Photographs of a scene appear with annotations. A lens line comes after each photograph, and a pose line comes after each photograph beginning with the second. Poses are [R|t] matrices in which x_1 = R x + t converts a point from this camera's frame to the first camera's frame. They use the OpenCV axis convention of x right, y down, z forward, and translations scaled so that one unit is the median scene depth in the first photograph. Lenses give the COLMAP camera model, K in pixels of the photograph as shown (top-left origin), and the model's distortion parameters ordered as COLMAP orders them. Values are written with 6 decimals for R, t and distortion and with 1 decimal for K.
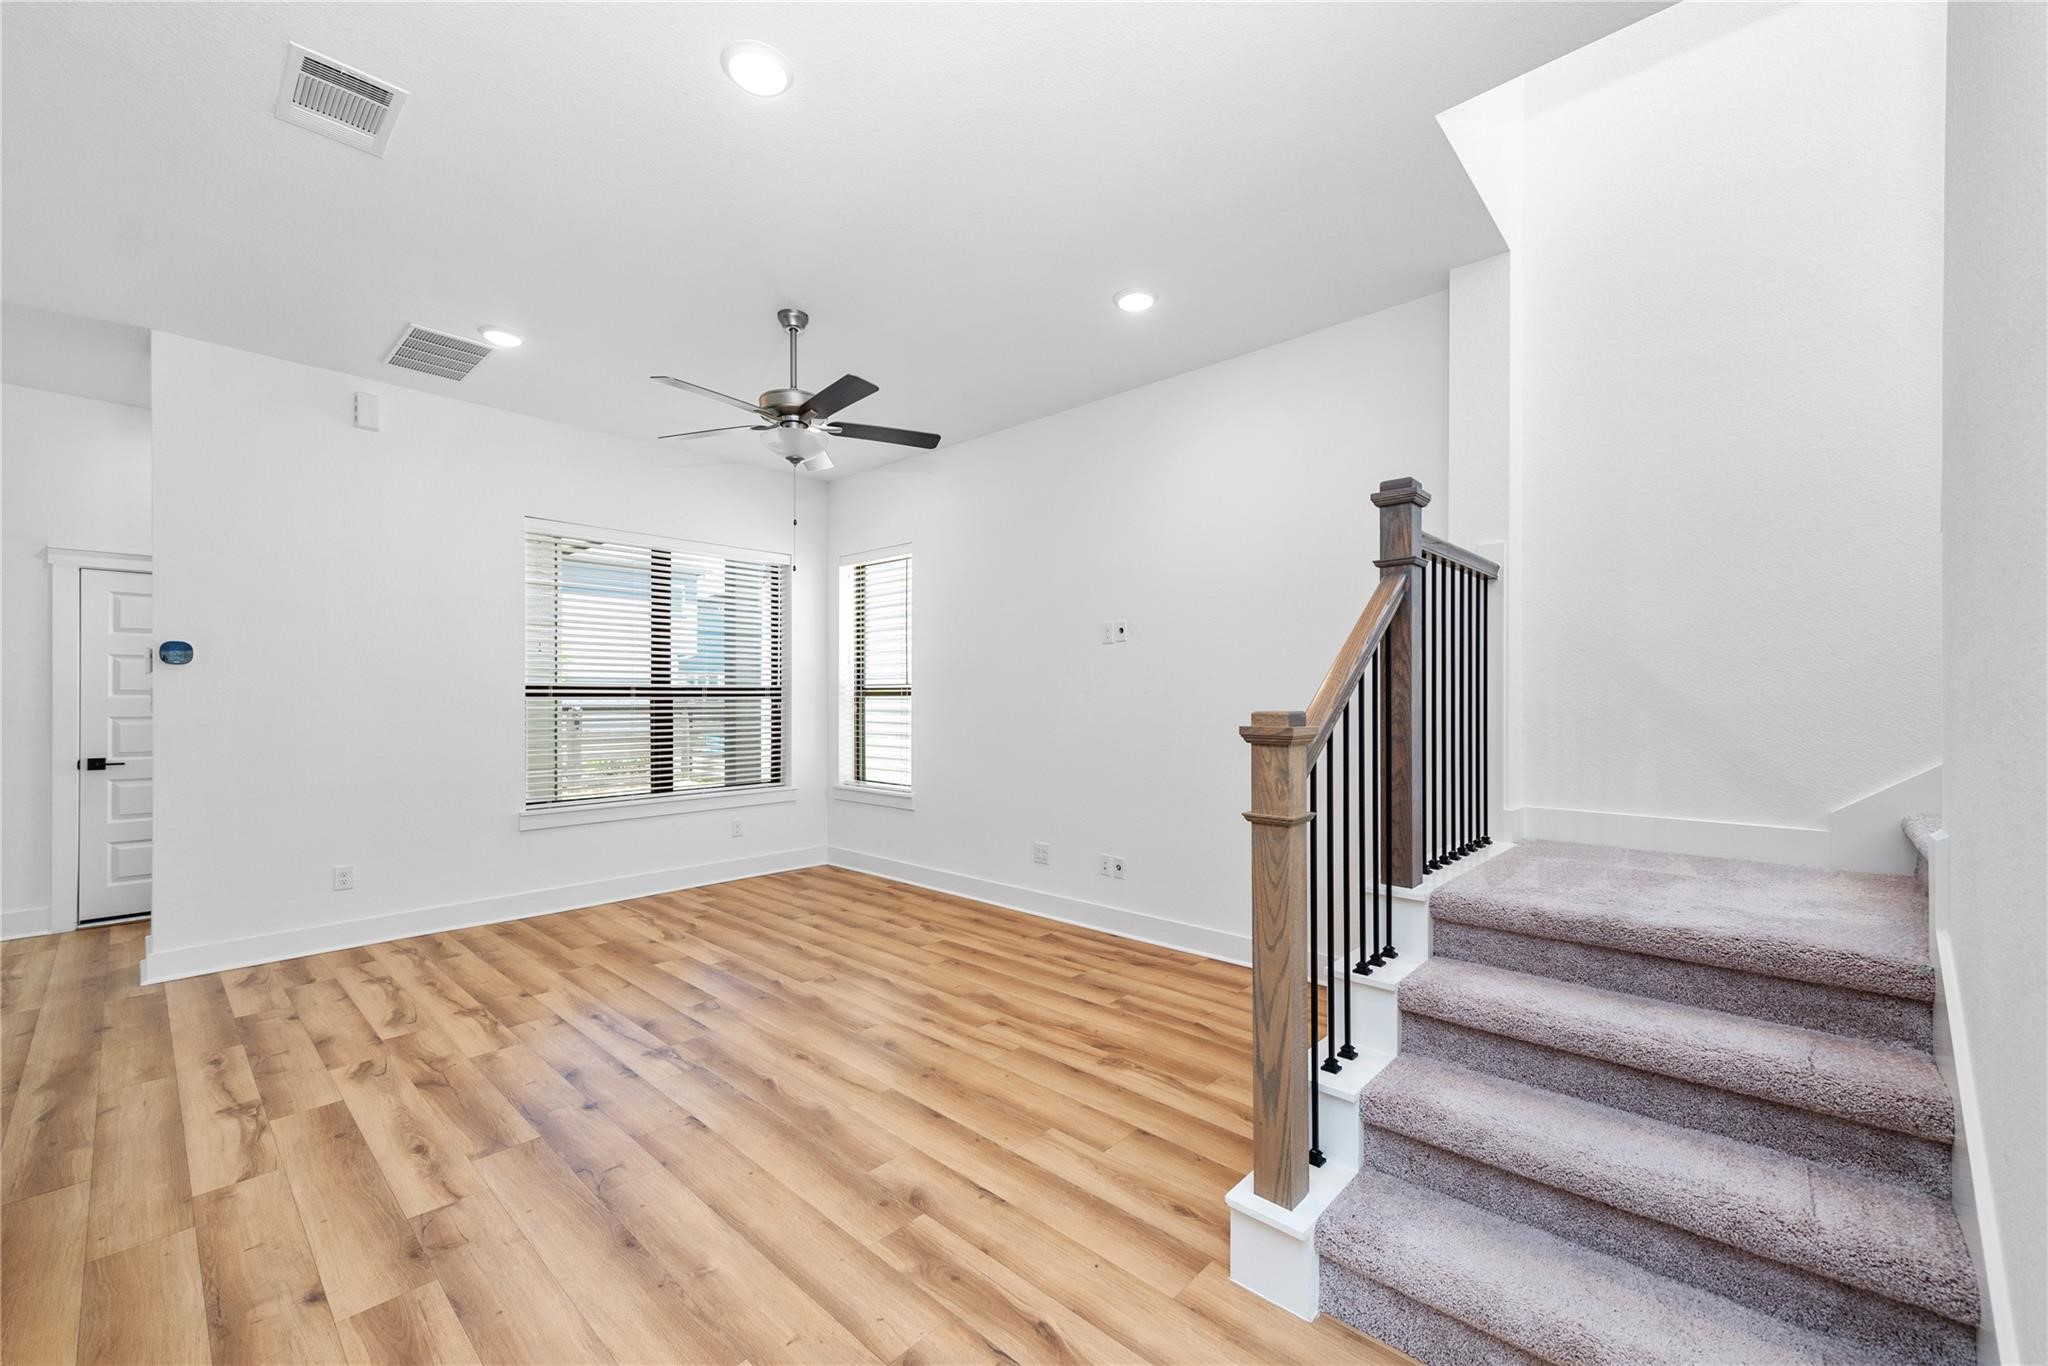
lens RADIAL K [[810.9, 0, 1025.1], [0, 810.9, 694.8], [0, 0, 1]] dist [0.012739, -0.000394]
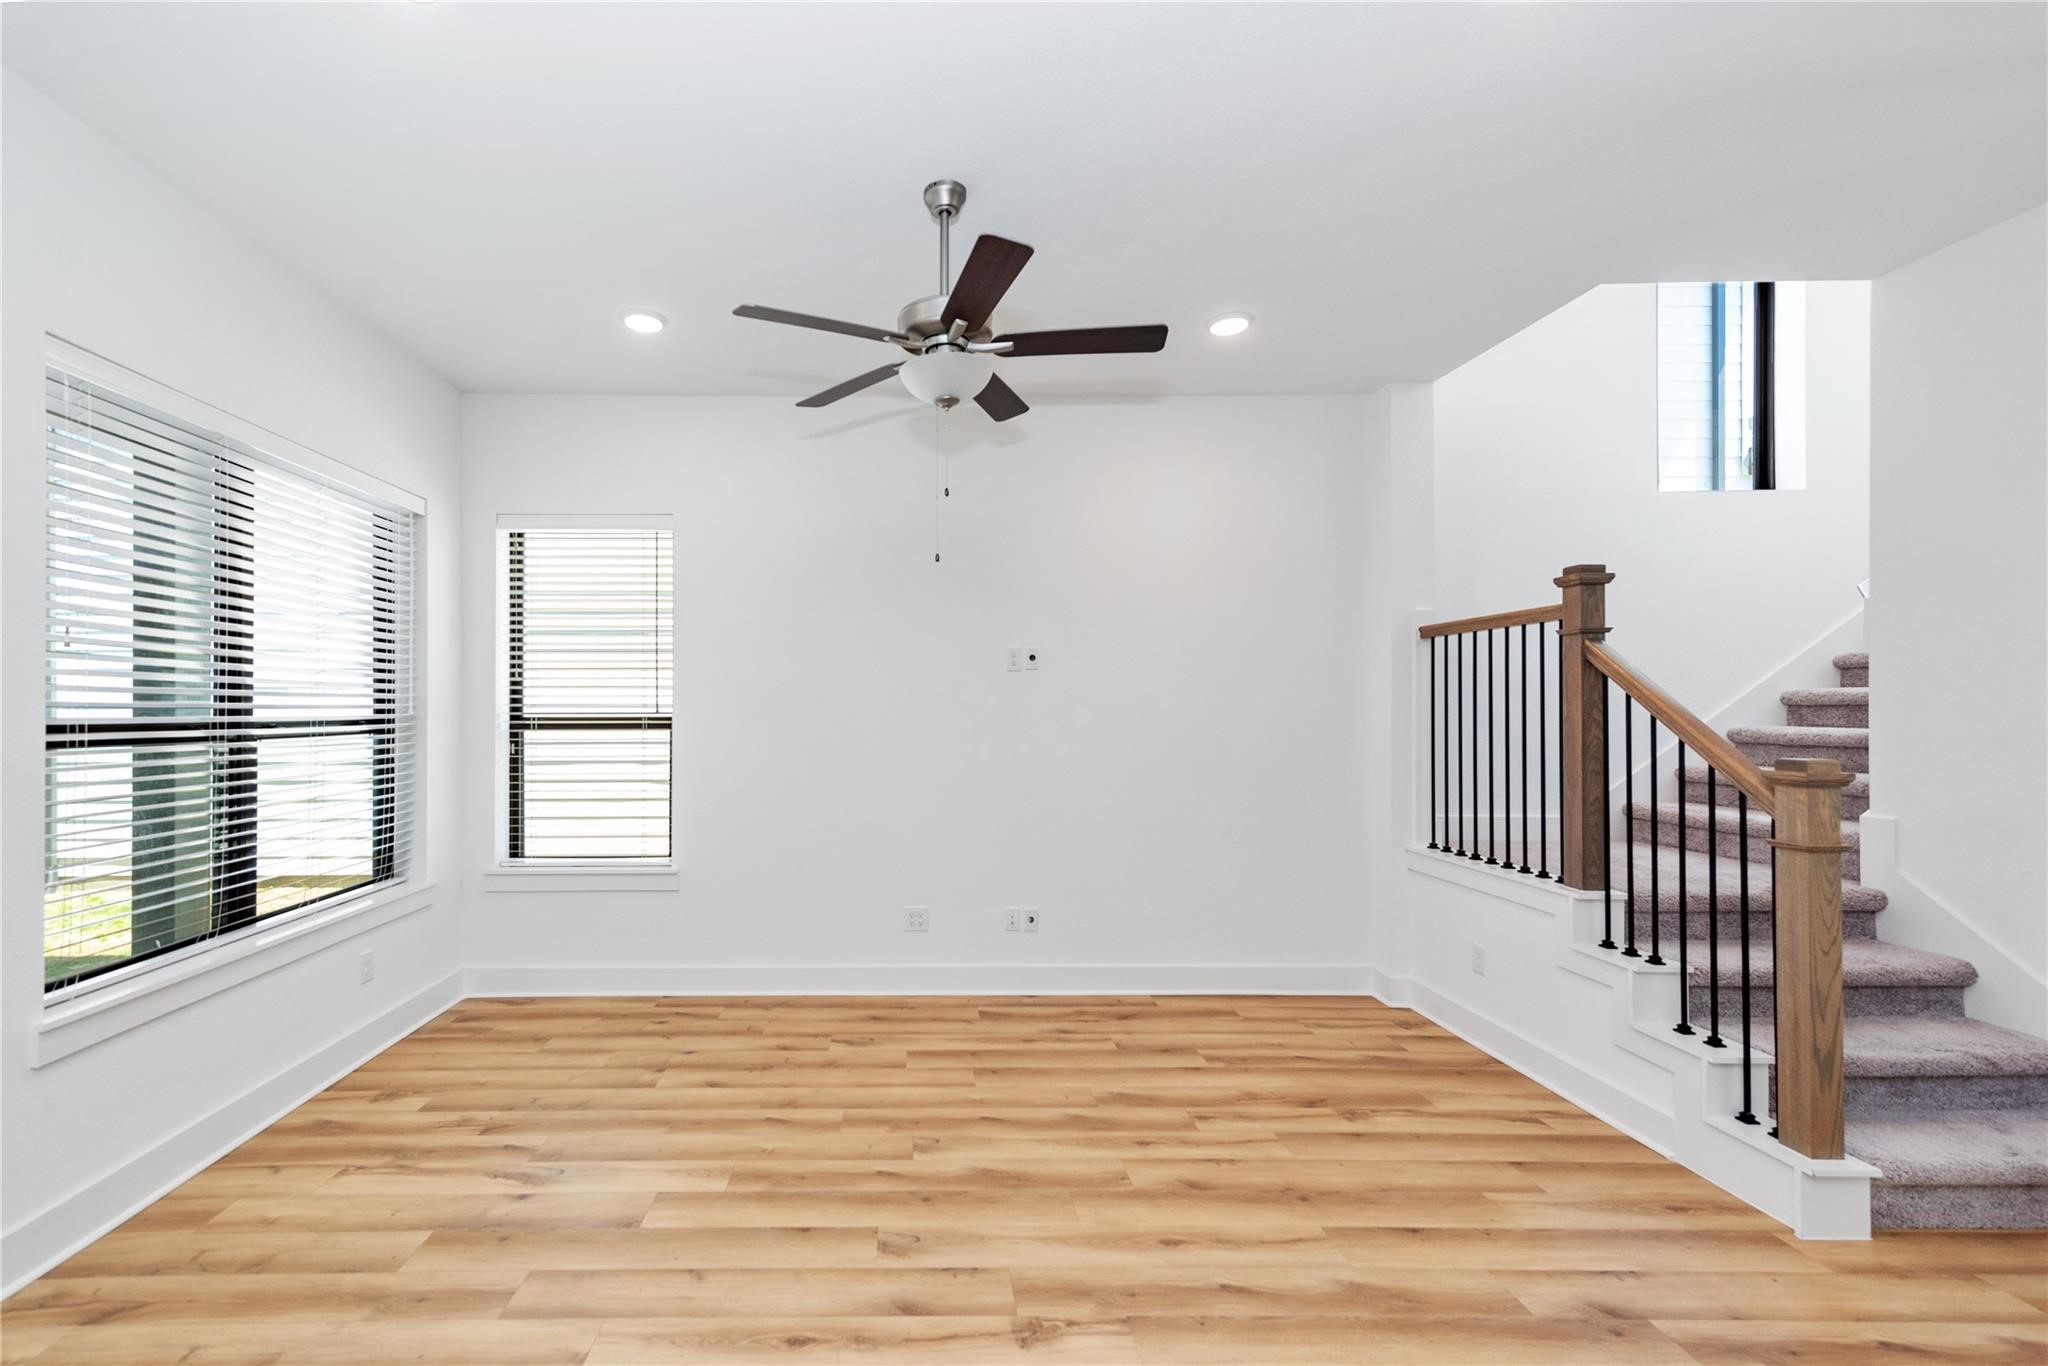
lens RADIAL K [[866.9, 0, 908.4], [0, 866.9, 710.2], [0, 0, 1]] dist [0.022803, -0.005280]
pose [[0.735257, -0.000712, 0.677788, -0.841109], [-0.000217, 0.999999, 0.001285, -0.028903], [-0.677789, -0.001092, 0.735256, 0.500042]]
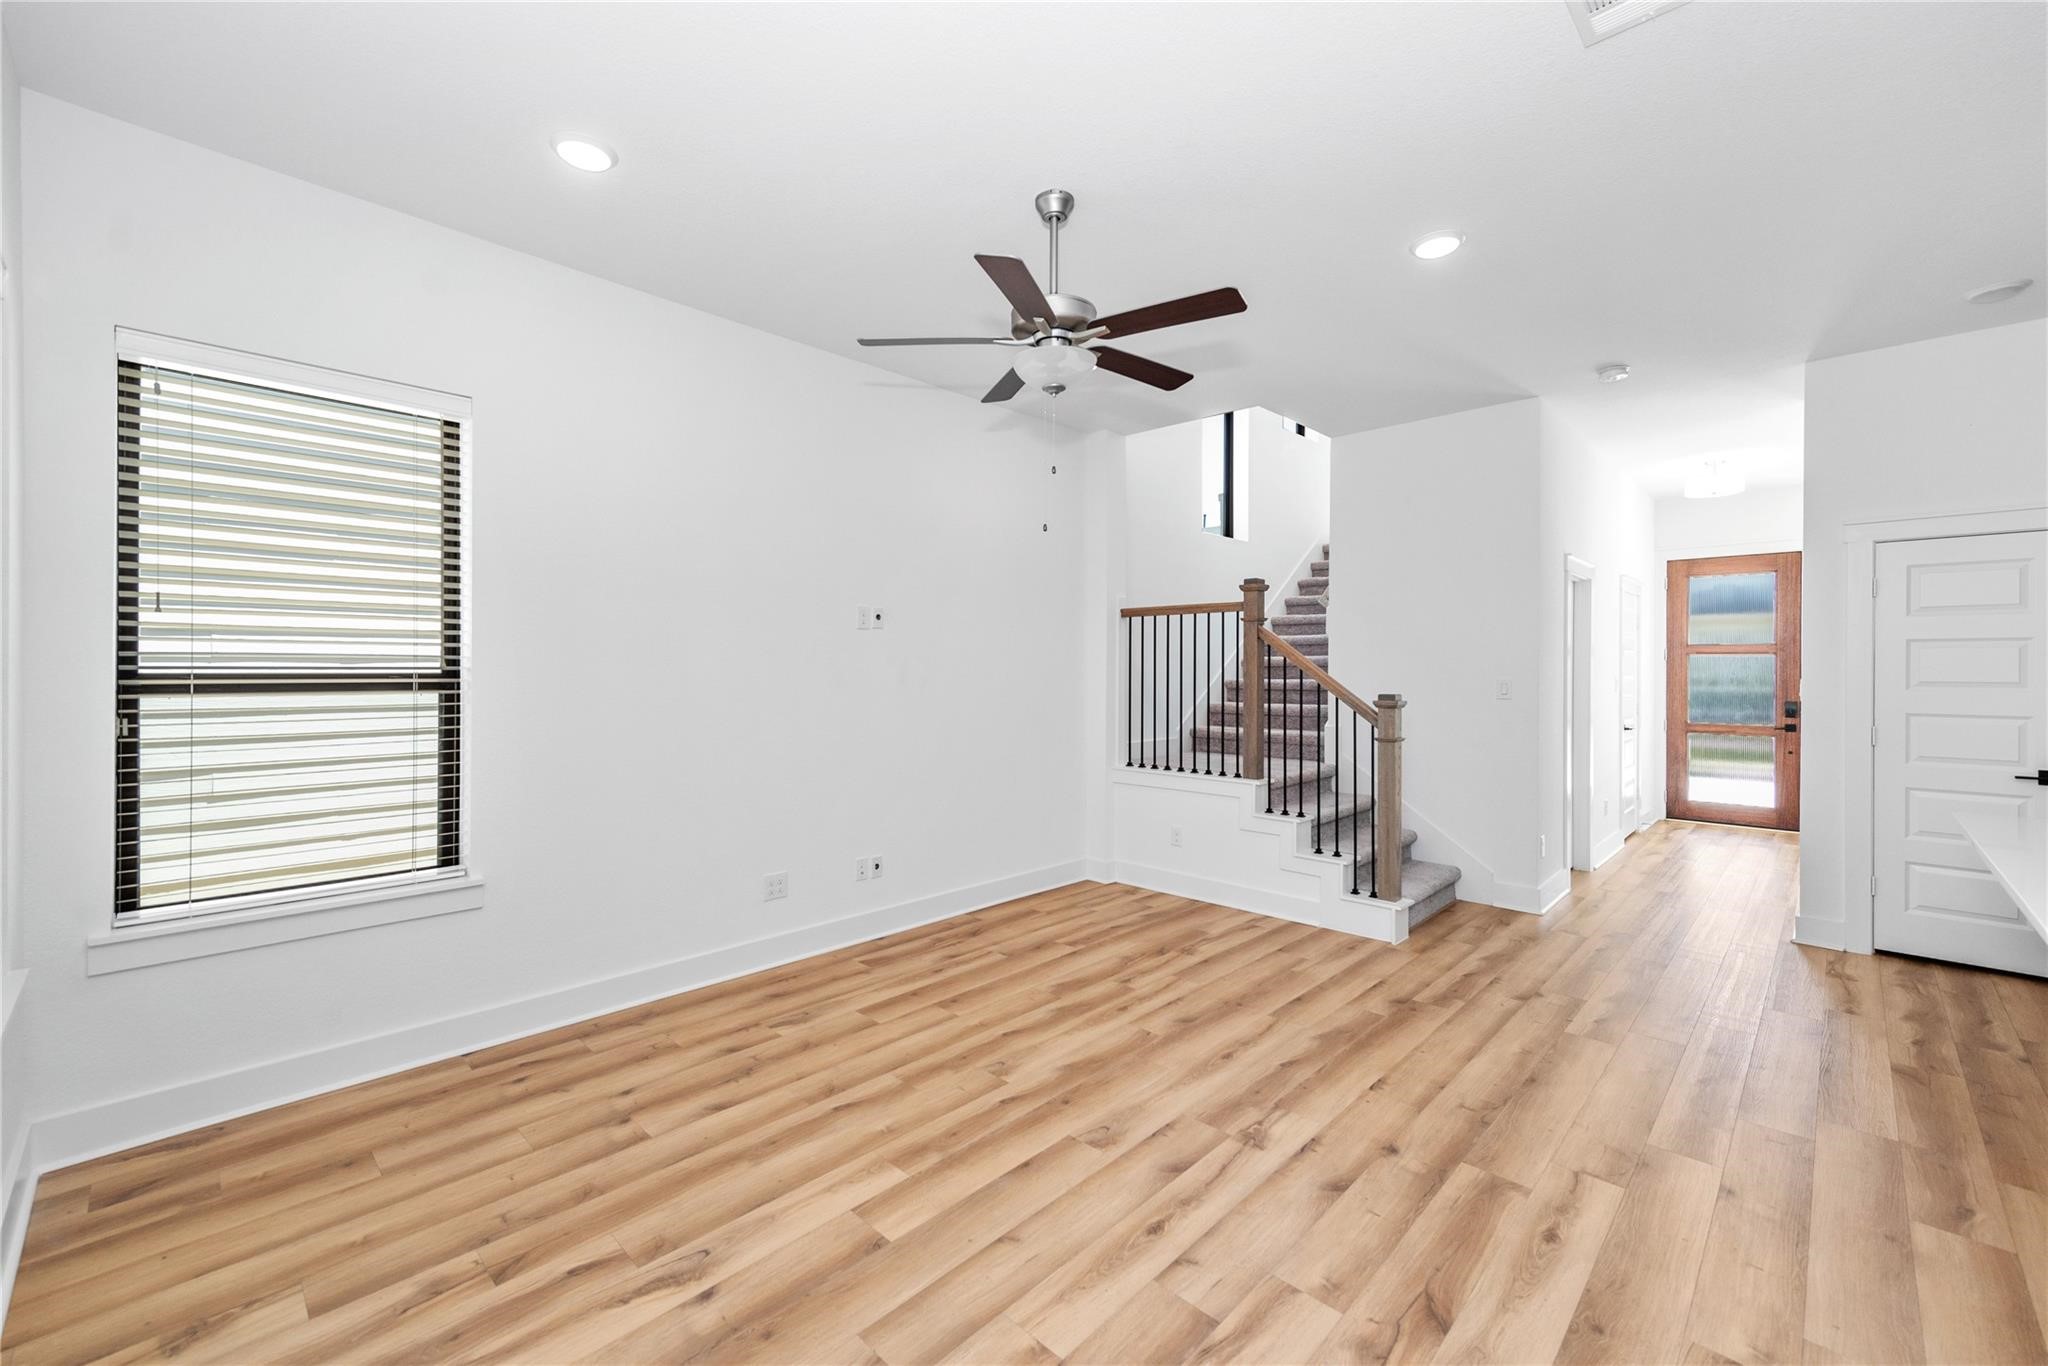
lens RADIAL K [[829.8, 0, 1028.3], [0, 829.8, 671.9], [0, 0, 1]] dist [0.015670, -0.000370]
pose [[0.030397, -0.001828, 0.999536, -1.117011], [-0.003978, 0.999990, 0.001950, -0.022819], [-0.999530, -0.004036, 0.030389, 1.042120]]
